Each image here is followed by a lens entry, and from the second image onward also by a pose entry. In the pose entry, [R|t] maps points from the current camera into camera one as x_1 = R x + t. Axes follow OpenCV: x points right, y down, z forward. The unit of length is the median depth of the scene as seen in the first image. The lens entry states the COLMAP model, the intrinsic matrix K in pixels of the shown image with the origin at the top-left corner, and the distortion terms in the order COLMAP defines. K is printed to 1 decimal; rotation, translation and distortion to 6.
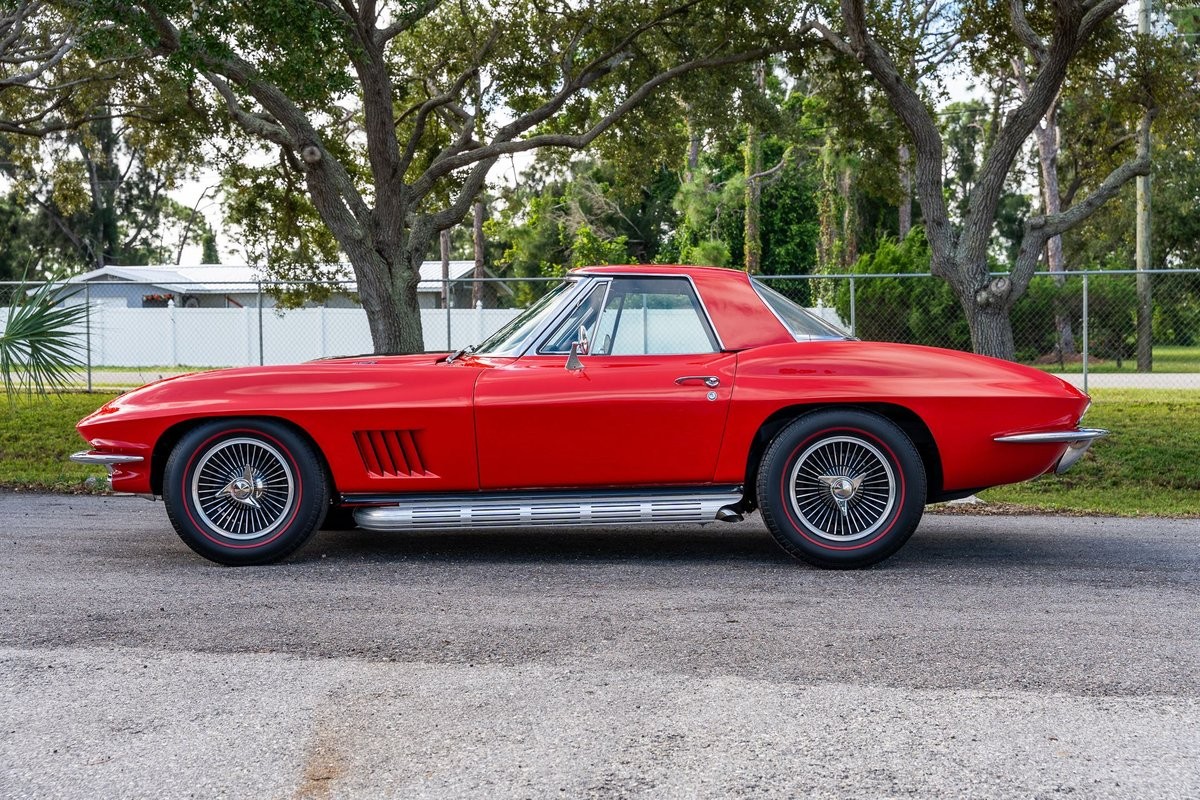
lens RADIAL K [[1501.1, 0, 601.8], [0, 1501.1, 399.5], [0, 0, 1]] dist [0.020377, 0.000000]
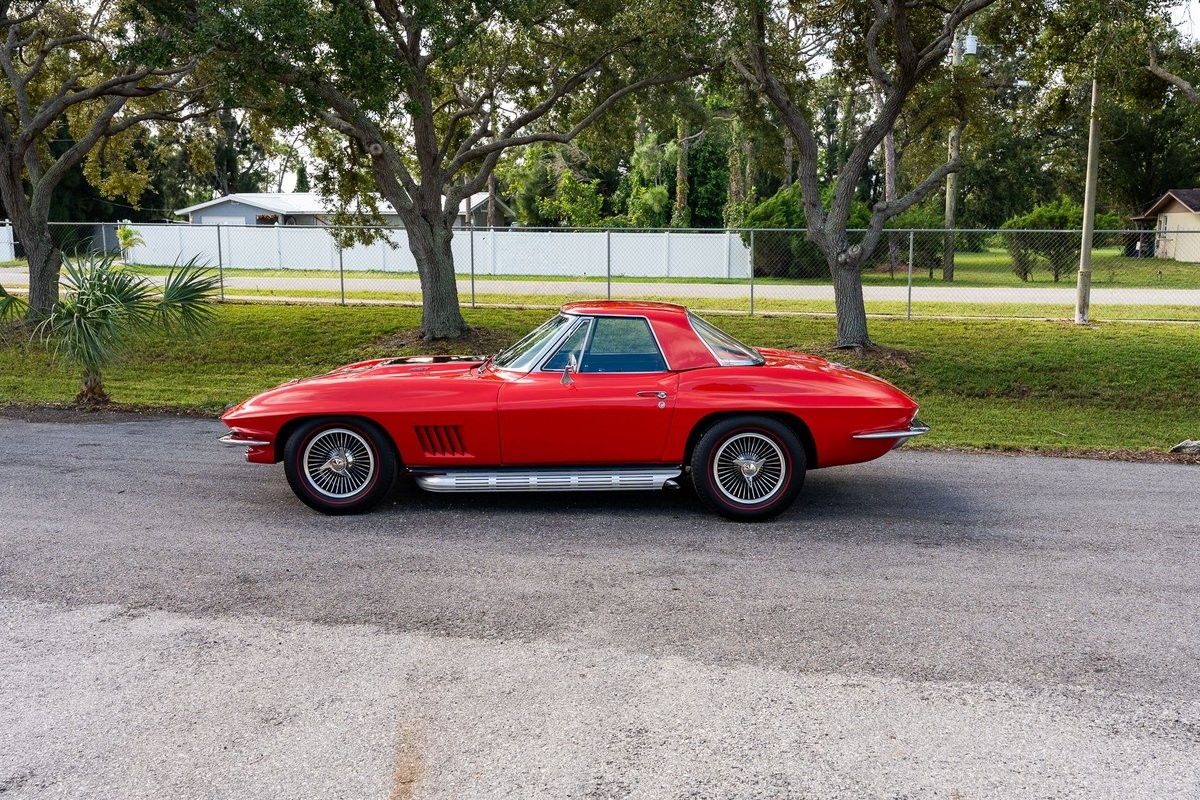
lens RADIAL K [[1028.1, 0, 601.3], [0, 1028.1, 394.6], [0, 0, 1]] dist [-0.000736, 0.000743]
pose [[0.999668, 0.004592, 0.025358, -0.010134], [-0.007402, 0.993694, 0.111881, -0.119652], [-0.024684, -0.112032, 0.993398, 0.012123]]
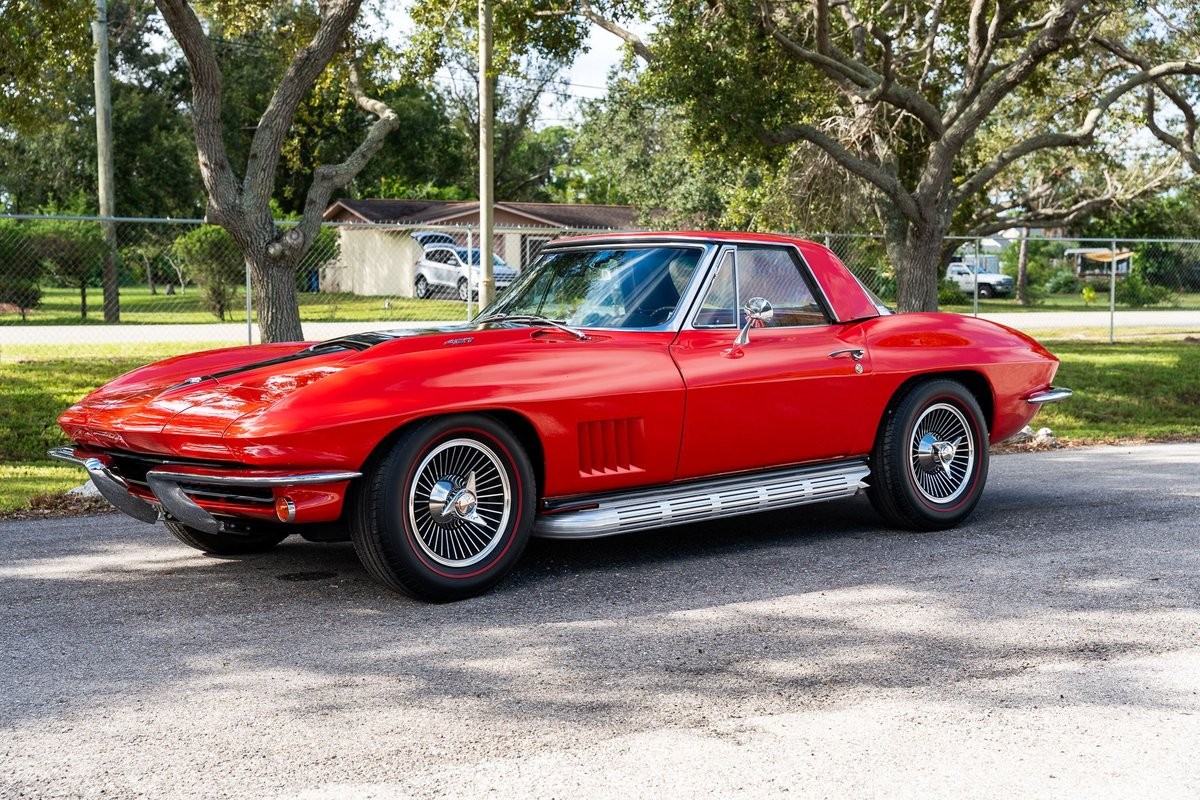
lens RADIAL K [[1623.6, 0, 595.9], [0, 1623.6, 393.2], [0, 0, 1]] dist [0.014529, 0.000000]
pose [[0.727916, -0.038871, 0.684563, -0.767105], [0.020093, 0.999172, 0.035370, -0.026948], [-0.685371, -0.011992, 0.728095, 0.327592]]
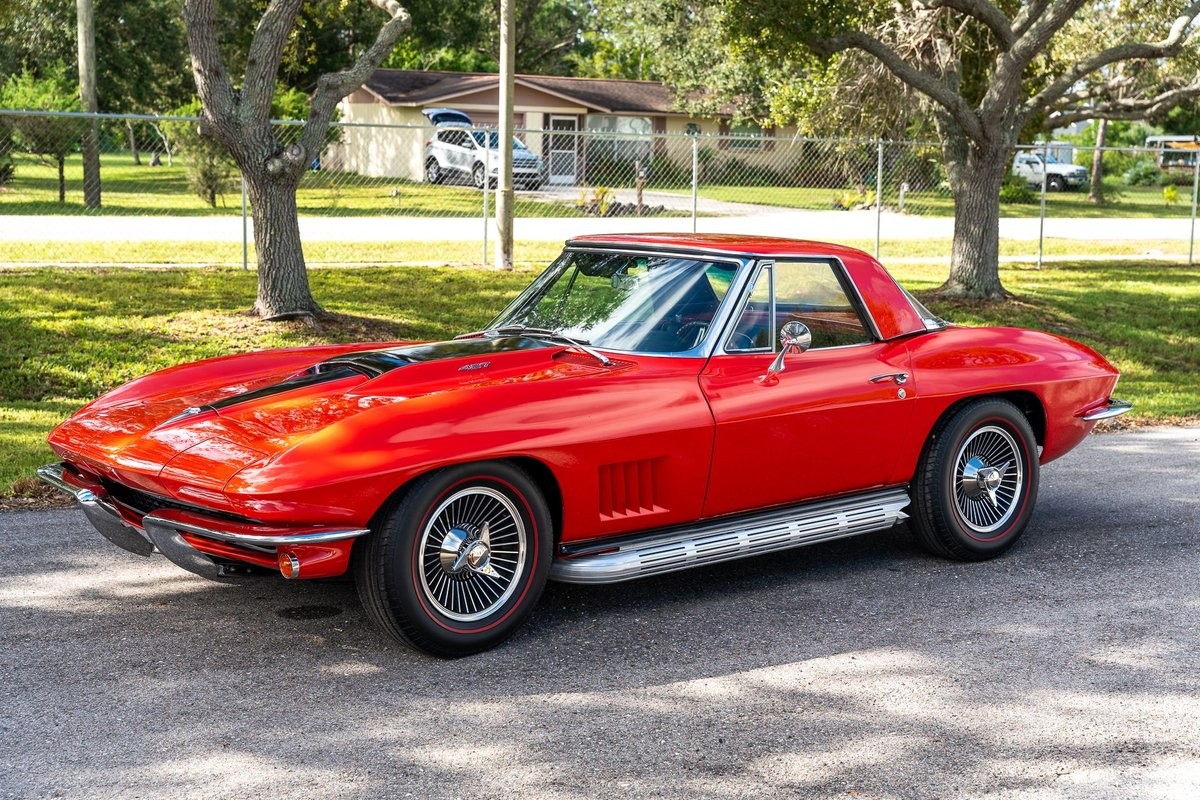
lens RADIAL K [[1782.9, 0, 605.6], [0, 1782.9, 402.3], [0, 0, 1]] dist [0.023109, 0.000000]
pose [[0.735066, -0.069377, 0.674437, -0.781705], [-0.003366, 0.994365, 0.105955, -0.109956], [-0.677988, -0.080154, 0.730690, 0.309966]]
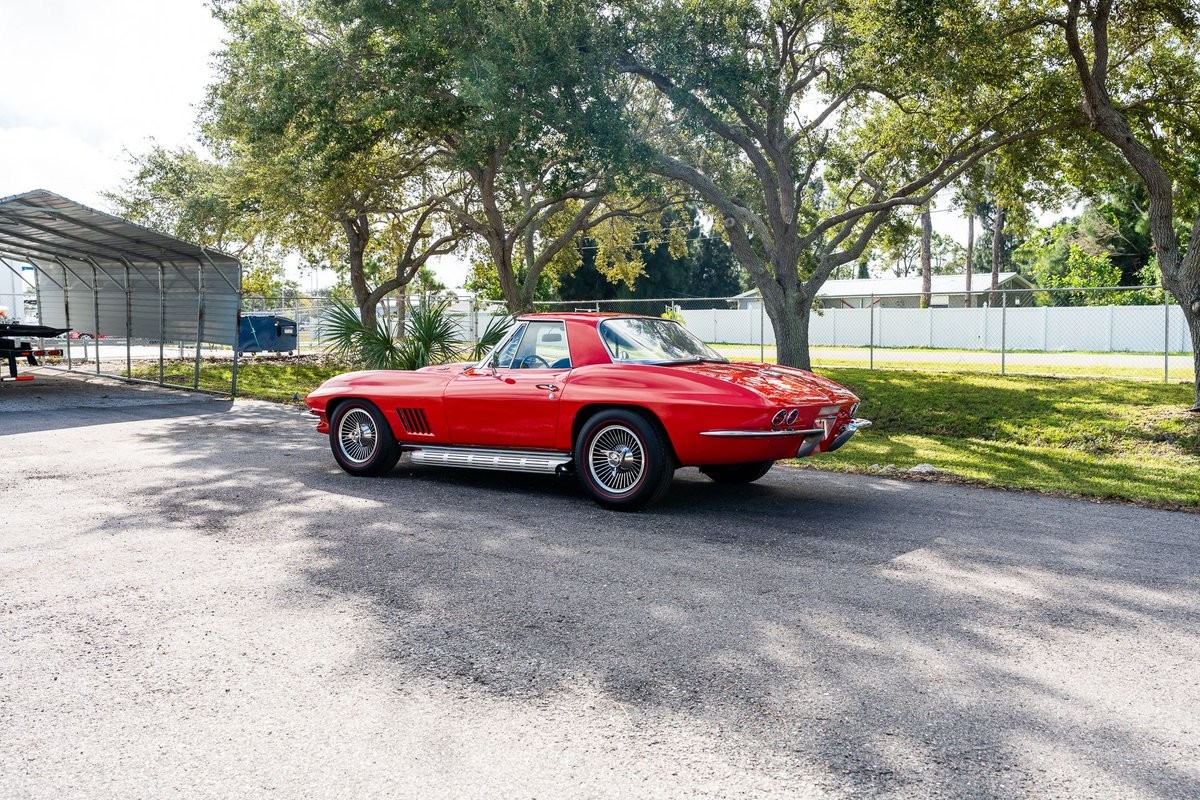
lens RADIAL K [[938.3, 0, 598.0], [0, 938.3, 399.8], [0, 0, 1]] dist [0.001377, -0.005774]
pose [[0.848771, 0.039141, -0.527309, 0.631822], [-0.017408, 0.998784, 0.046117, -0.044962], [0.528473, -0.029964, 0.848421, 0.161890]]
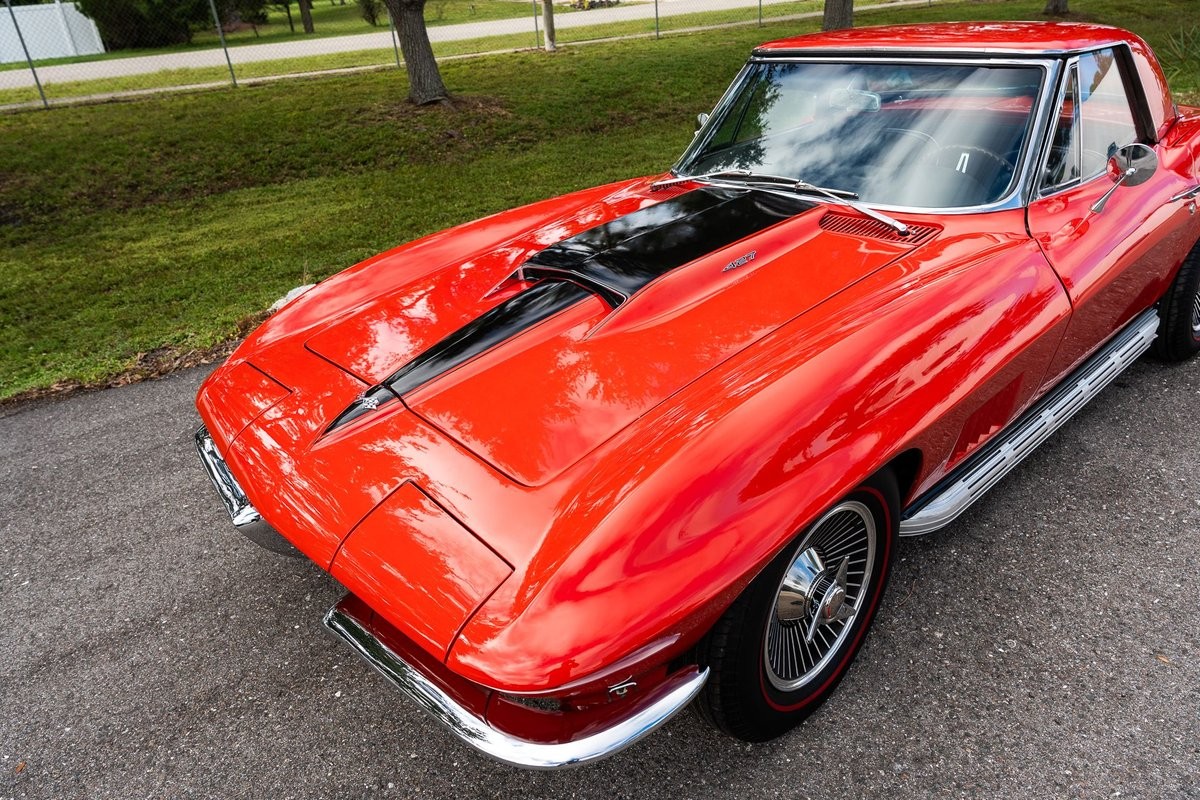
lens RADIAL K [[791.0, 0, 603.2], [0, 791.0, 402.2], [0, 0, 1]] dist [-0.004273, -0.000515]
pose [[0.705395, -0.374904, 0.601552, -0.423467], [0.089870, 0.889129, 0.448746, -0.122943], [-0.703094, -0.262481, 0.660880, 0.890310]]
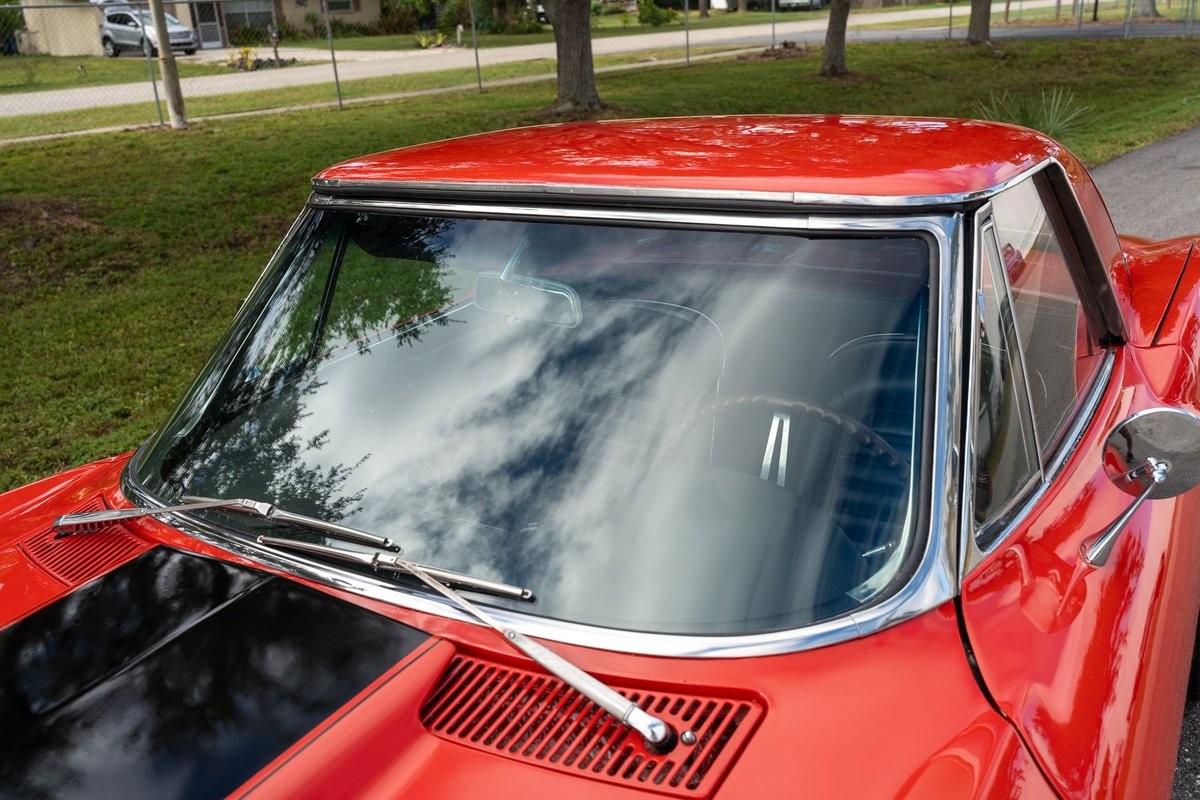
lens RADIAL K [[1048.3, 0, 605.7], [0, 1048.3, 405.2], [0, 0, 1]] dist [0.009953, 0.011679]
pose [[0.484491, -0.332452, 0.809162, -0.214794], [0.087349, 0.938735, 0.333388, -0.120972], [-0.870424, -0.090844, 0.483848, 0.979087]]
